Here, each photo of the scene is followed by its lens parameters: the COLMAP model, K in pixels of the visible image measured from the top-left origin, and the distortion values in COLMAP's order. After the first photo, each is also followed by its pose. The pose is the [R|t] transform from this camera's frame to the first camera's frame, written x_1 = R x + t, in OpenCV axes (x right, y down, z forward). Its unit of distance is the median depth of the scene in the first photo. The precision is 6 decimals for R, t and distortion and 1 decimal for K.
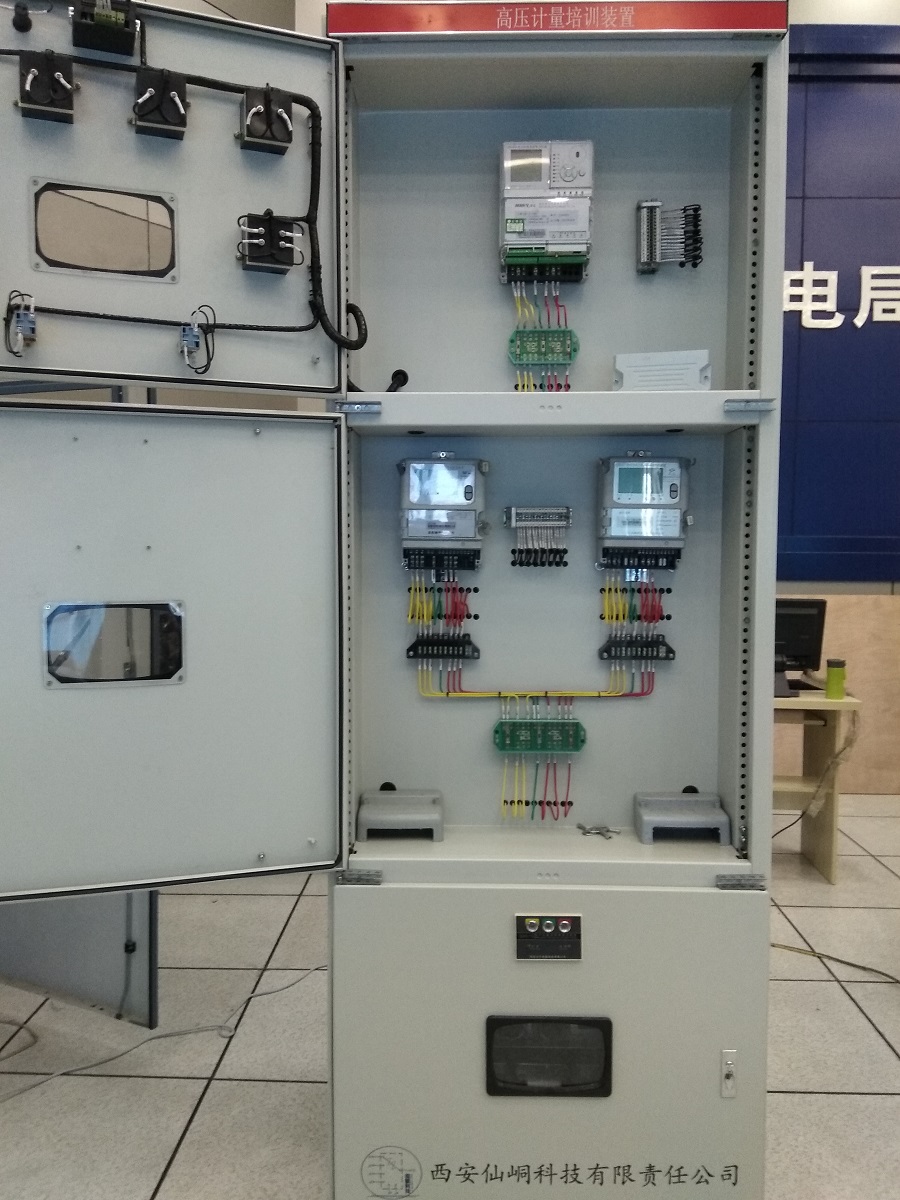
lens RADIAL K [[924.0, 0, 442.4], [0, 924.0, 598.5], [0, 0, 1]] dist [0.079098, -0.103787]
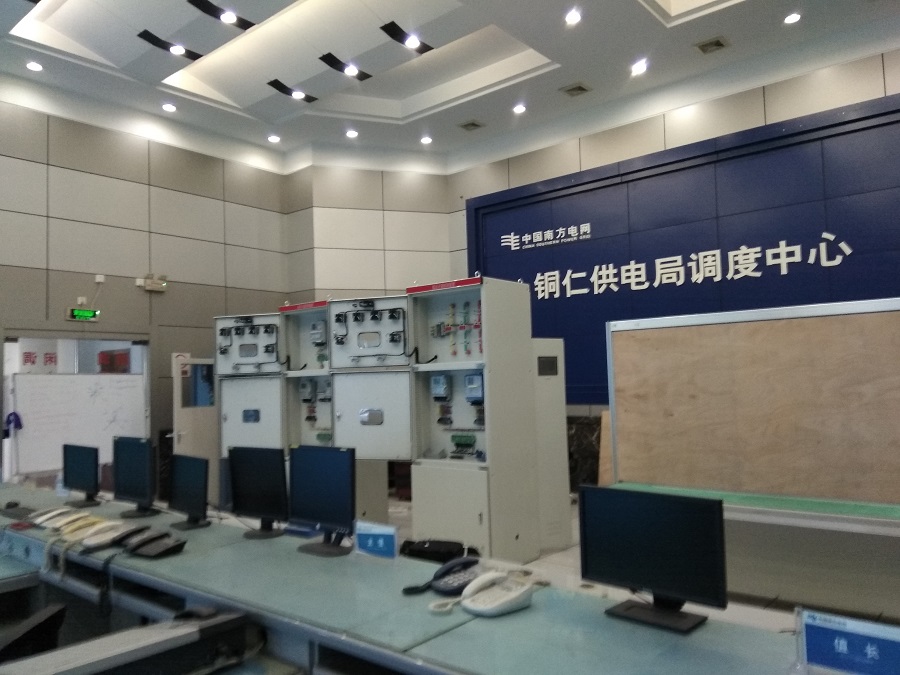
lens RADIAL K [[693.0, 0, 444.2], [0, 693.0, 335.6], [0, 0, 1]] dist [0.079098, -0.103787]
pose [[0.780362, -0.073467, -0.620997, 3.275461], [-0.006710, 0.992034, -0.125794, 0.085294], [0.625292, 0.102332, 0.773653, -1.678780]]
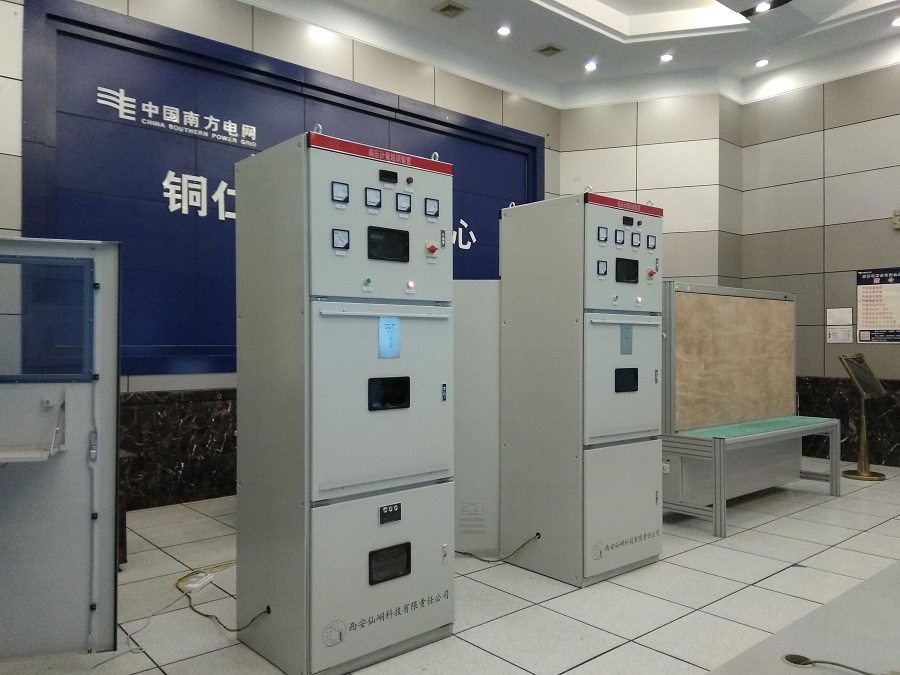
lens RADIAL K [[693.0, 0, 447.0], [0, 693.0, 337.3], [0, 0, 1]] dist [0.079098, -0.103787]
pose [[0.738454, -0.003591, 0.674295, -1.024243], [0.051279, 0.997389, -0.050847, -0.002729], [-0.672351, 0.072125, 0.736710, -0.500656]]
